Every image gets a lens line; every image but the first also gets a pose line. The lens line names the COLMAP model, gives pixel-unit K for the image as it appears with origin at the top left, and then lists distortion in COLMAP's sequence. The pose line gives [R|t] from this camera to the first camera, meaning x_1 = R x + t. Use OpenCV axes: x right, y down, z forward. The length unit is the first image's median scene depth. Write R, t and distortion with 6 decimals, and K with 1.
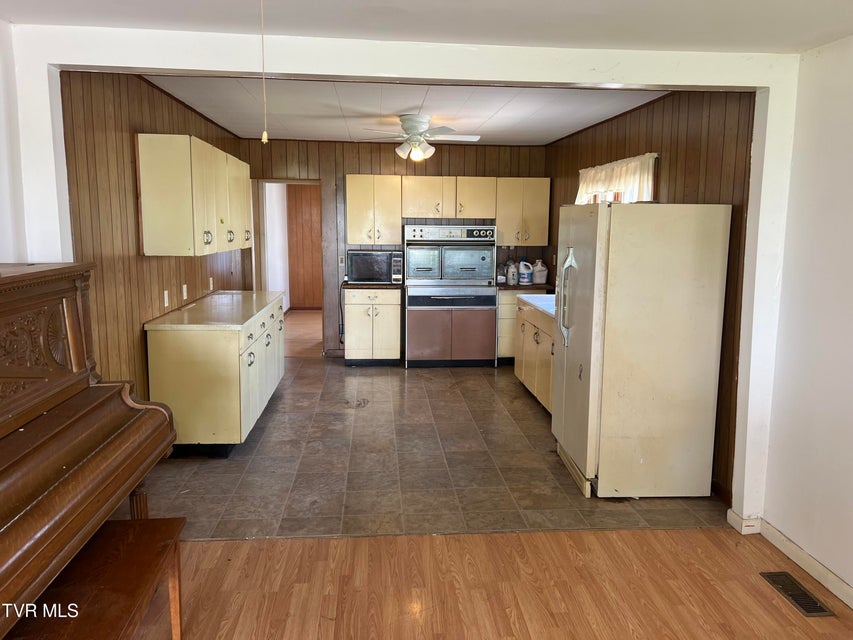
lens RADIAL K [[649.3, 0, 425.7], [0, 649.3, 318.3], [0, 0, 1]] dist [-0.021686, -0.007734]
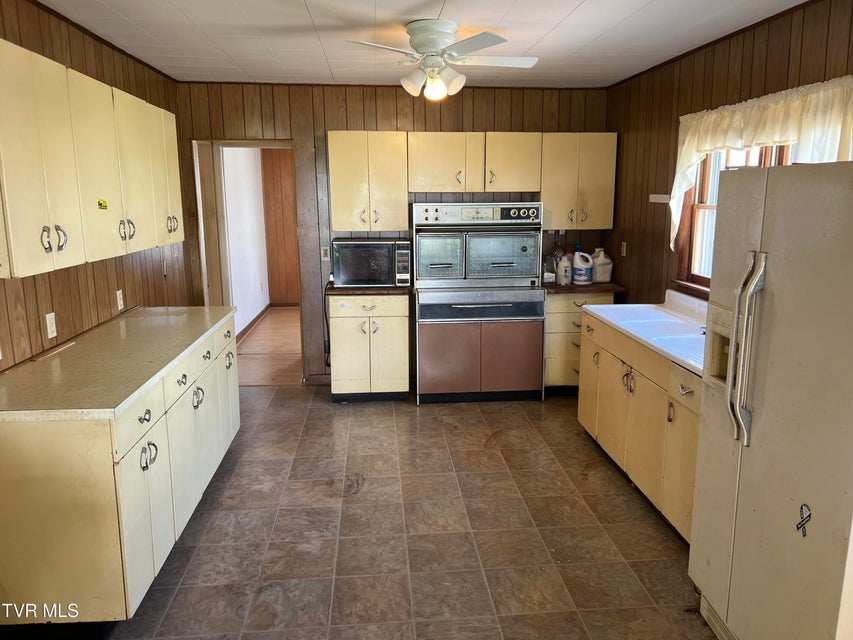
lens RADIAL K [[649.3, 0, 428.5], [0, 649.3, 319.3], [0, 0, 1]] dist [-0.021686, -0.007734]
pose [[0.999889, -0.014414, 0.003692, -0.020006], [0.014239, 0.998939, 0.043807, -0.049030], [-0.004319, -0.043749, 0.999033, 0.297425]]
